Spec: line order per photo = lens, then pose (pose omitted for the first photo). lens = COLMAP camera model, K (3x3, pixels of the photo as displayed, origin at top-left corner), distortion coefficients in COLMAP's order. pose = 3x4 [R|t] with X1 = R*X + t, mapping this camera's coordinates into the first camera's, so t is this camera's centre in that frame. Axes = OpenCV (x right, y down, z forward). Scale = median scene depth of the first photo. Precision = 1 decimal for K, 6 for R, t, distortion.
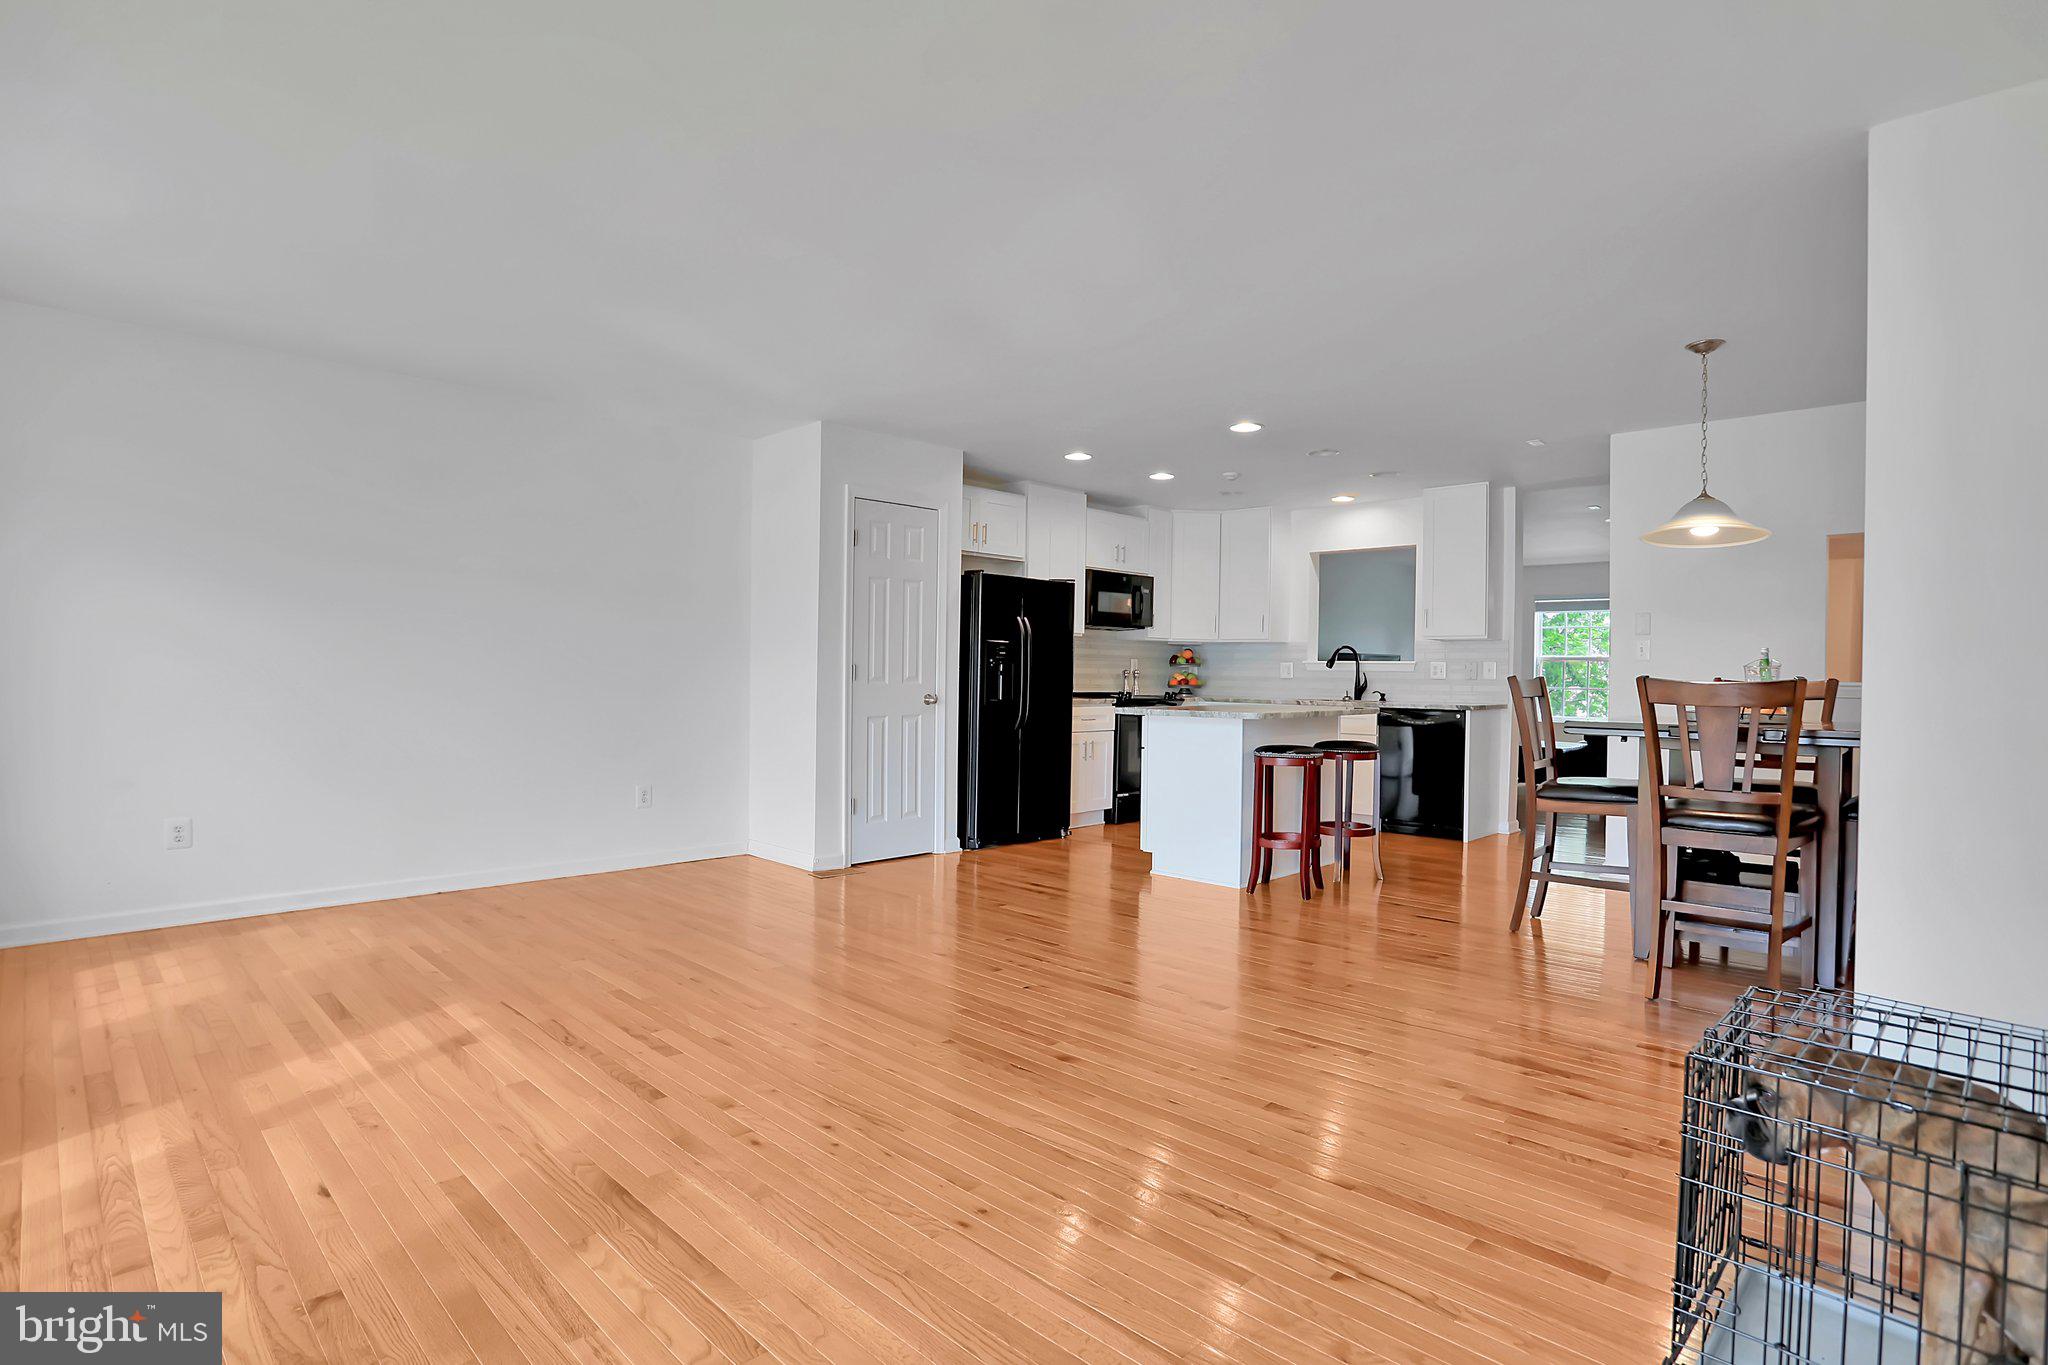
lens RADIAL K [[1015.2, 0, 1032.8], [0, 1015.2, 678.8], [0, 0, 1]] dist [-0.042636, 0.000758]
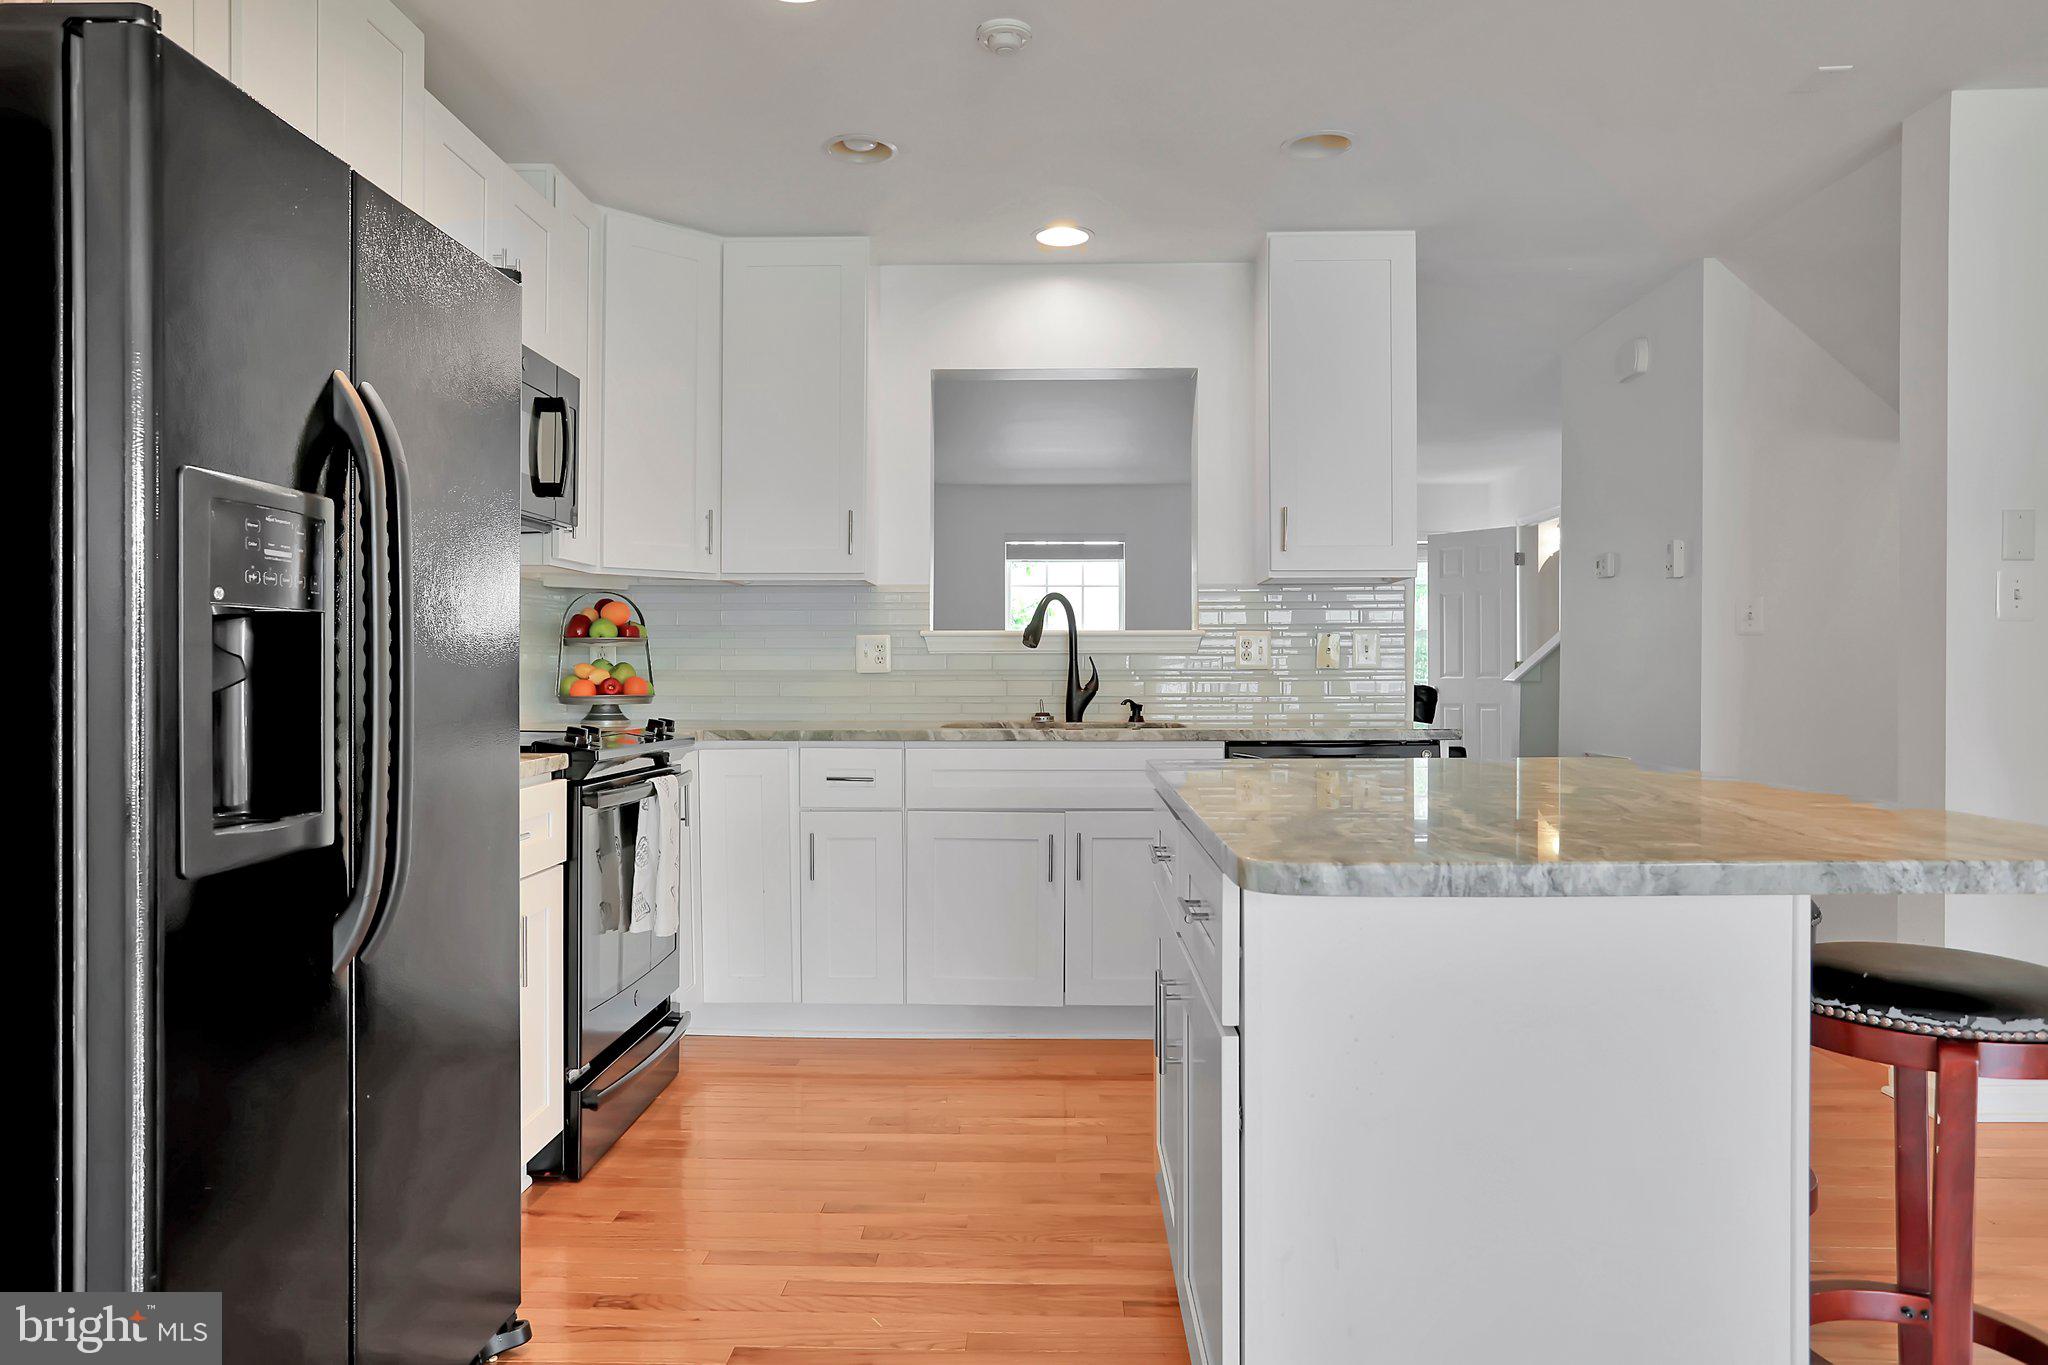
lens RADIAL K [[1371.8, 0, 997.6], [0, 1371.8, 674.7], [0, 0, 1]] dist [-0.000447, -0.000027]
pose [[0.736660, -0.018163, 0.676019, -0.092236], [0.015863, 0.999828, 0.009577, -0.004645], [-0.676077, 0.003669, 0.736822, 0.598781]]
